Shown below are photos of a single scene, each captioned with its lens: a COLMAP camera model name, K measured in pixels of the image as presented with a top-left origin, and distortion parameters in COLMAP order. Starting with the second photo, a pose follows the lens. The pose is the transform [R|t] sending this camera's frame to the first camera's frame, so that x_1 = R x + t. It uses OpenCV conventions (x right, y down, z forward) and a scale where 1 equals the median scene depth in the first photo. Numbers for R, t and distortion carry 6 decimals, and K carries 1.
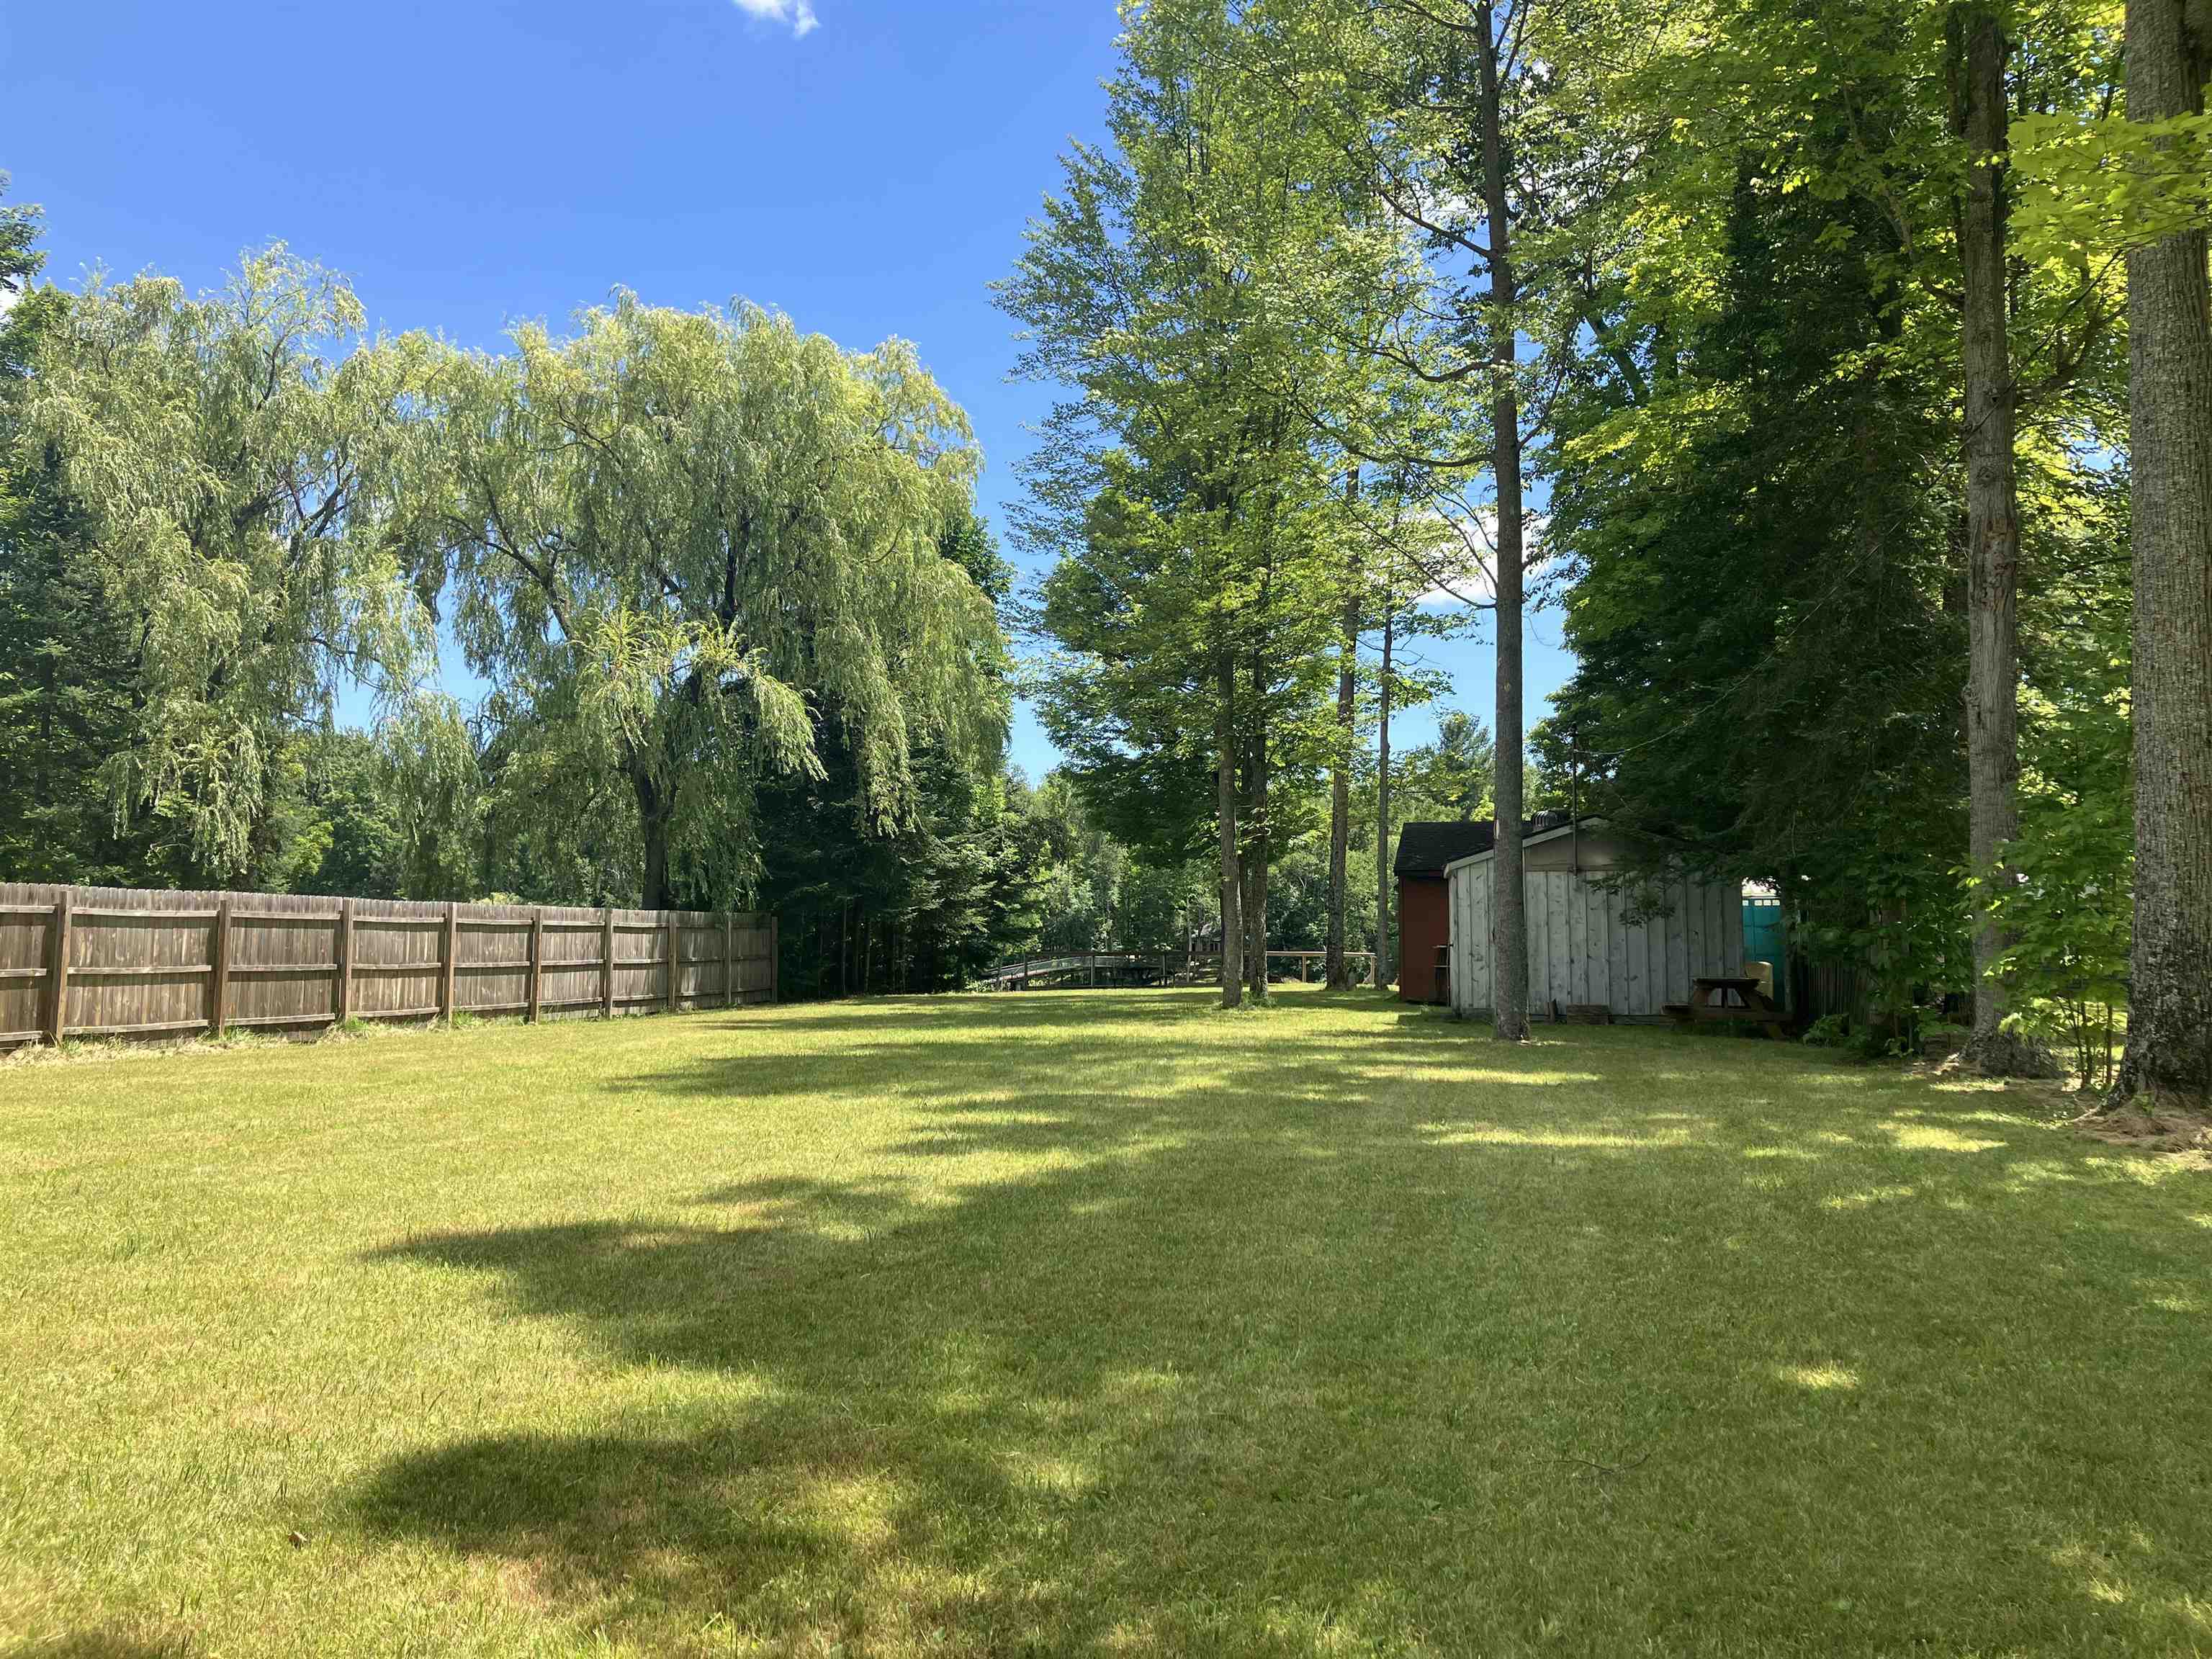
lens RADIAL K [[1802.0, 0, 1106.0], [0, 1802.0, 829.5], [0, 0, 1]] dist [-0.006046, -0.001143]
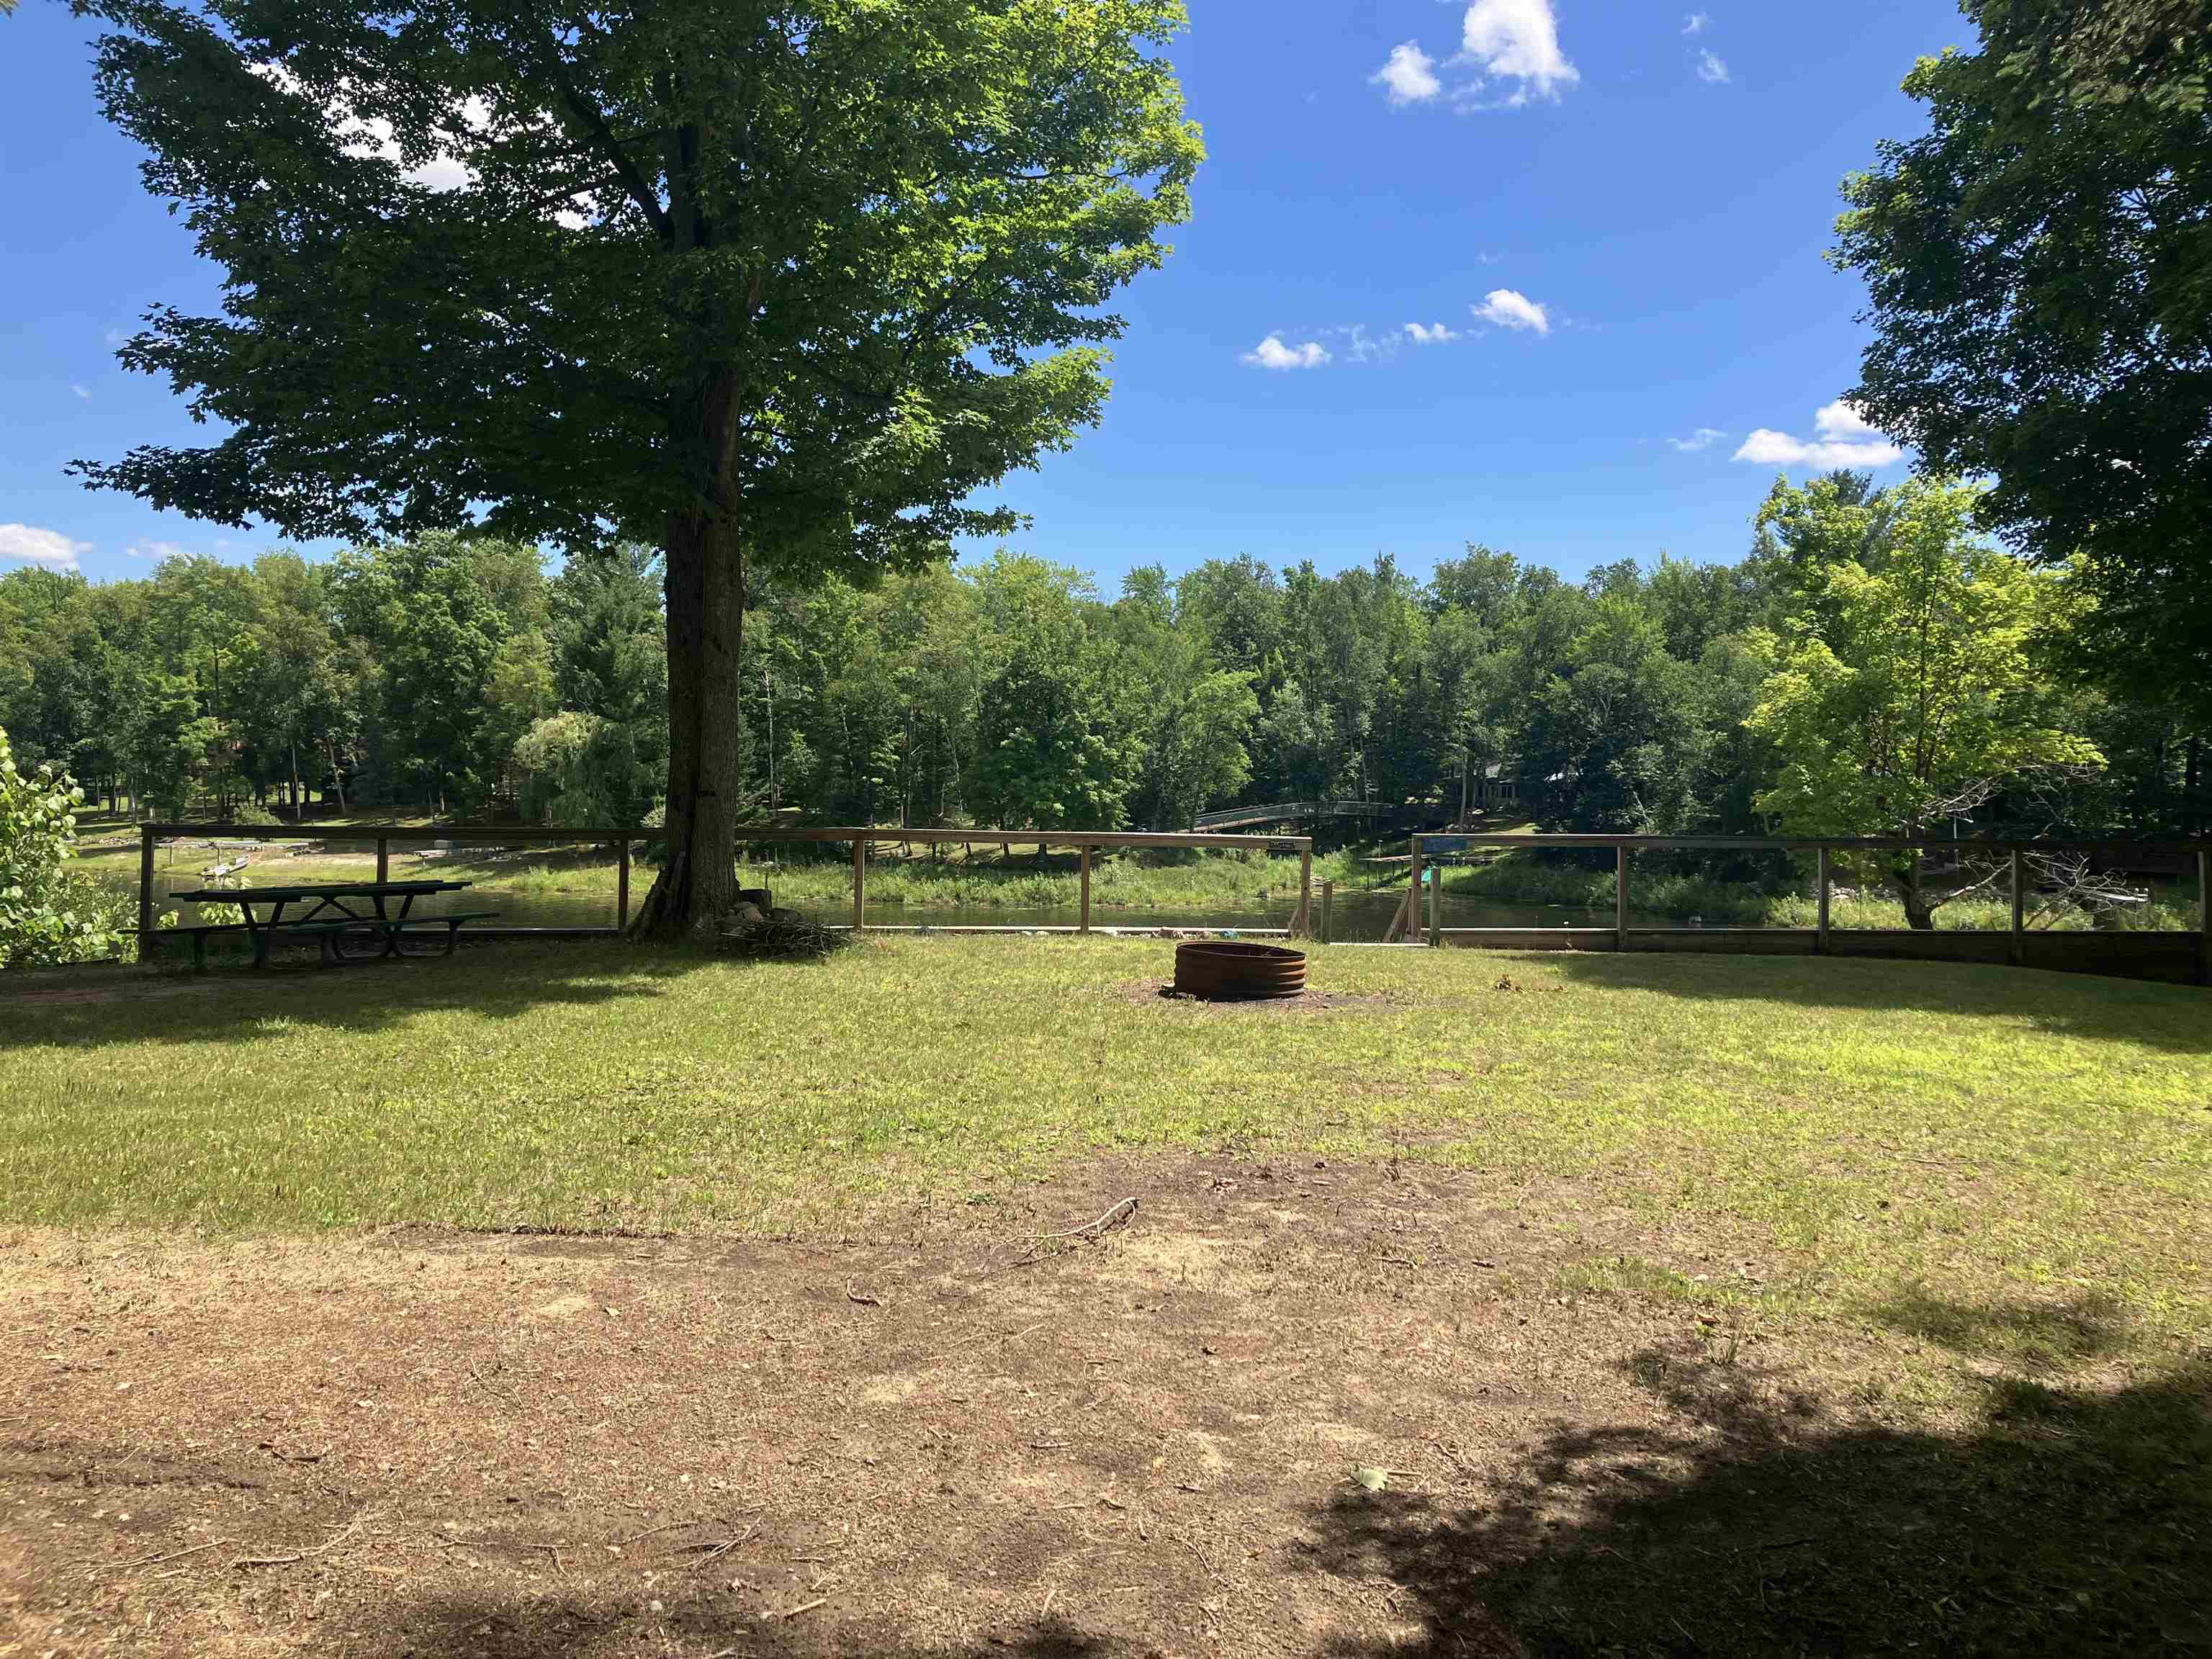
lens RADIAL K [[1824.7, 0, 1149.7], [0, 1824.7, 829.6], [0, 0, 1]] dist [-0.000661, -0.049069]
pose [[0.982566, 0.017739, -0.185067, 0.169503], [-0.001280, 0.996060, 0.088677, 0.037108], [0.185911, -0.086894, 0.978717, 0.623800]]
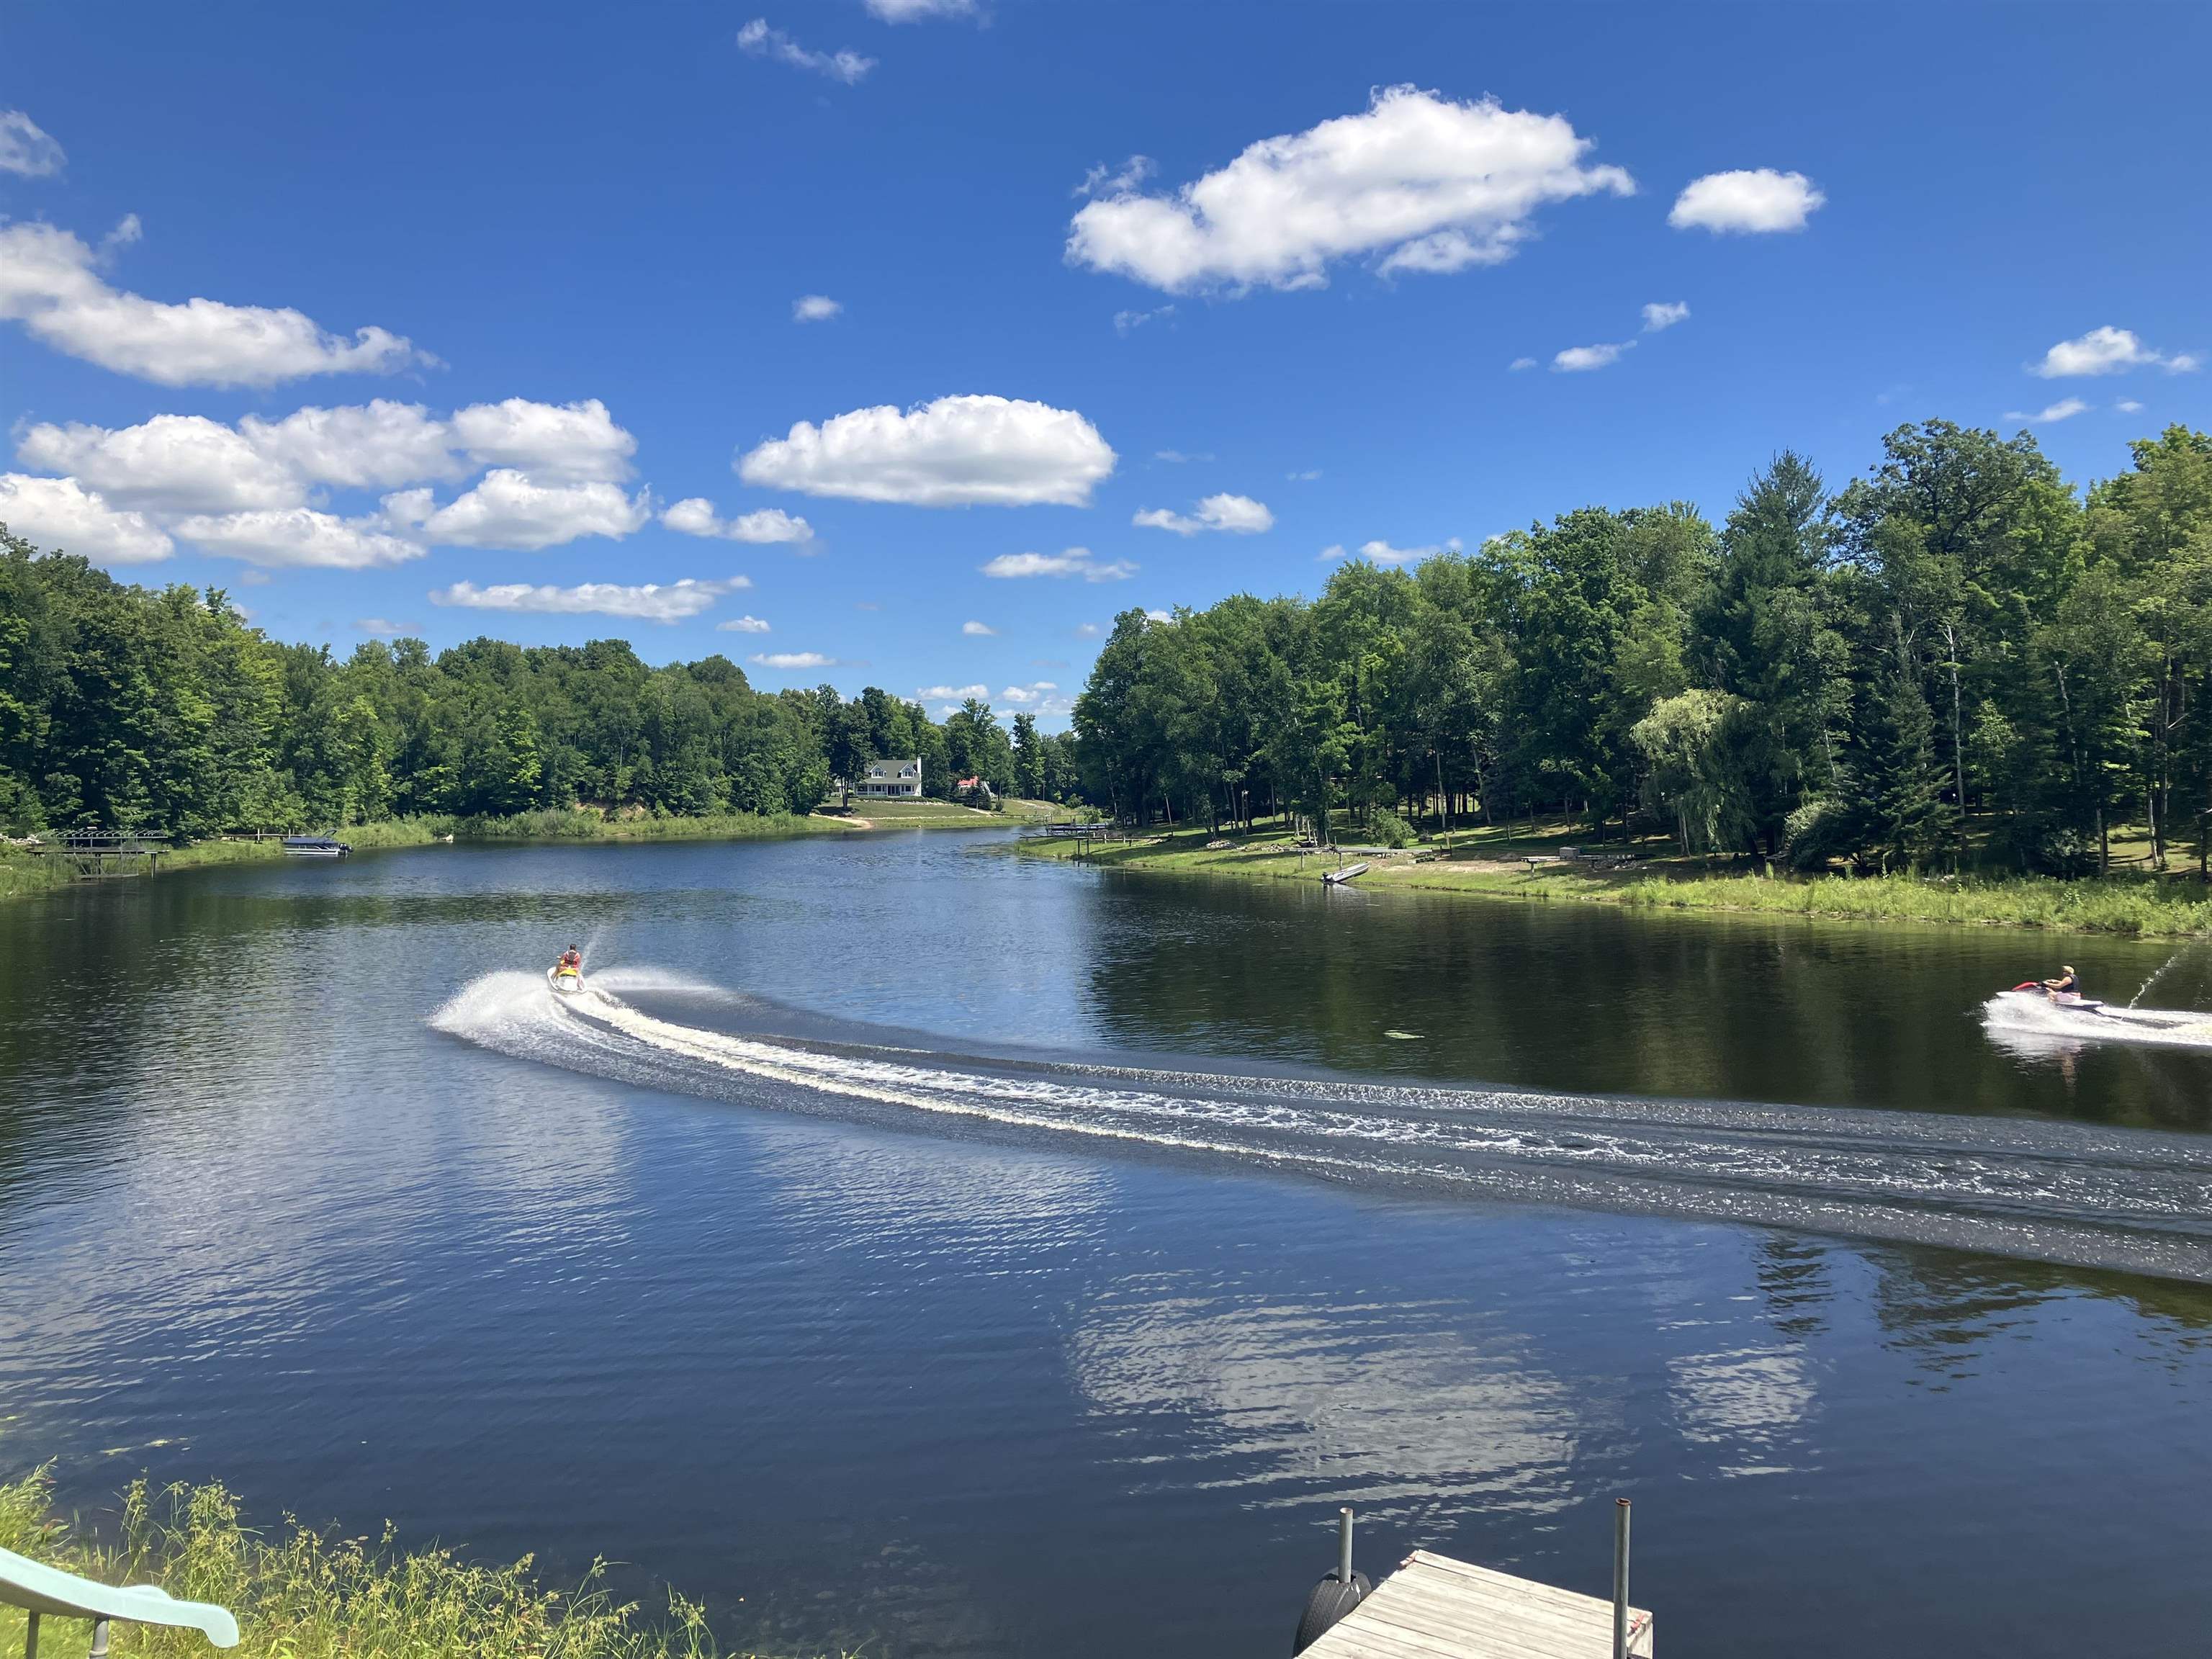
lens RADIAL K [[1829.5, 0, 1106.0], [0, 1829.5, 829.5], [0, 0, 1]] dist [0.006488, -0.003414]
pose [[0.646913, 0.014106, -0.762433, 0.090889], [0.044532, 0.997424, 0.056239, 0.096644], [0.761263, -0.070334, 0.644618, 0.996910]]
